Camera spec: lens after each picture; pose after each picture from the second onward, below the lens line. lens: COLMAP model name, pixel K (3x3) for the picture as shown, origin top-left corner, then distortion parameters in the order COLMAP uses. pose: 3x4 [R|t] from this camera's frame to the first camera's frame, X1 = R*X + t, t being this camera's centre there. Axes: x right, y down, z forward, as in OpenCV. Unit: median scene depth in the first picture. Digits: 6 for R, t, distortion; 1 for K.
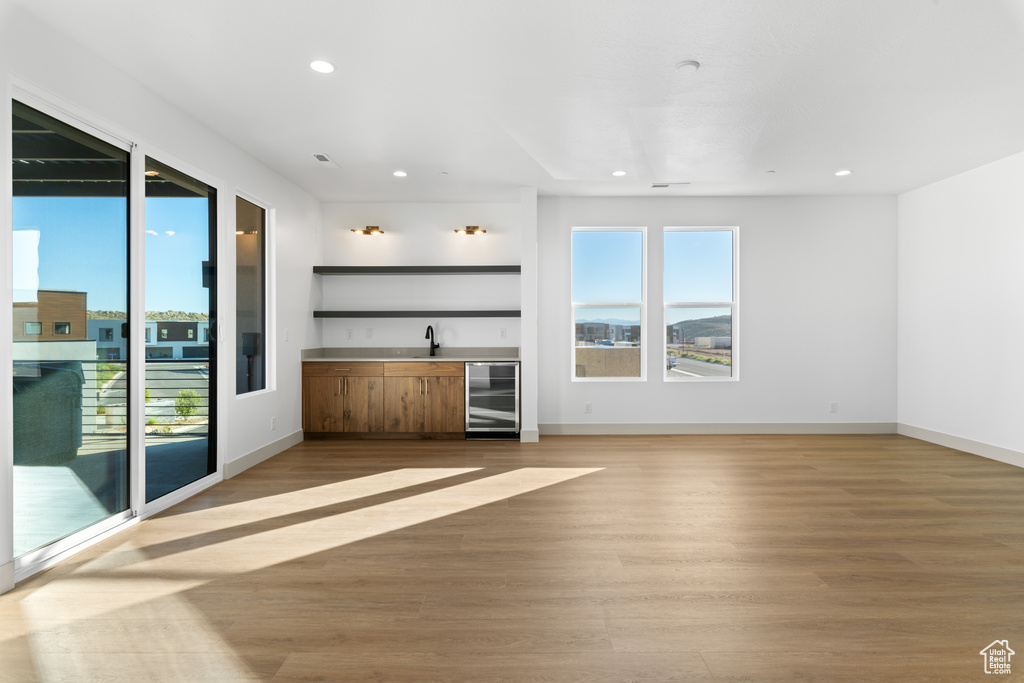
lens RADIAL K [[524.2, 0, 513.2], [0, 524.2, 336.7], [0, 0, 1]] dist [-0.002273, 0.001248]
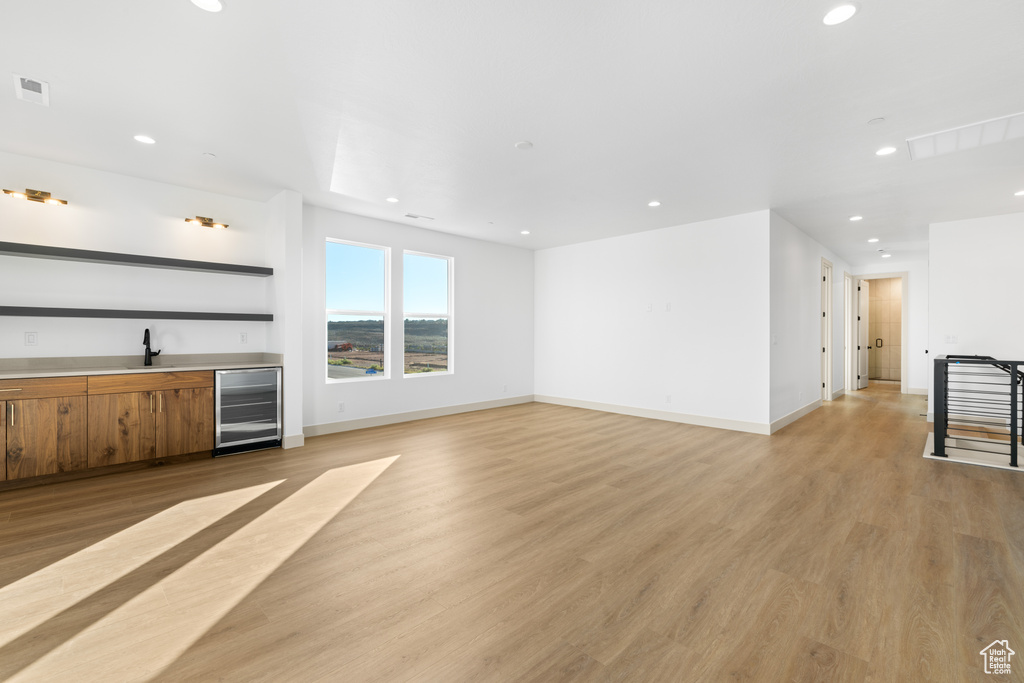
lens RADIAL K [[447.3, 0, 511.1], [0, 447.3, 340.6], [0, 0, 1]] dist [-0.001015, -0.000582]
pose [[0.695072, -0.004623, 0.718926, -0.286771], [0.004853, 0.999987, 0.001738, -0.000992], [-0.718924, 0.002281, 0.695085, 0.109703]]
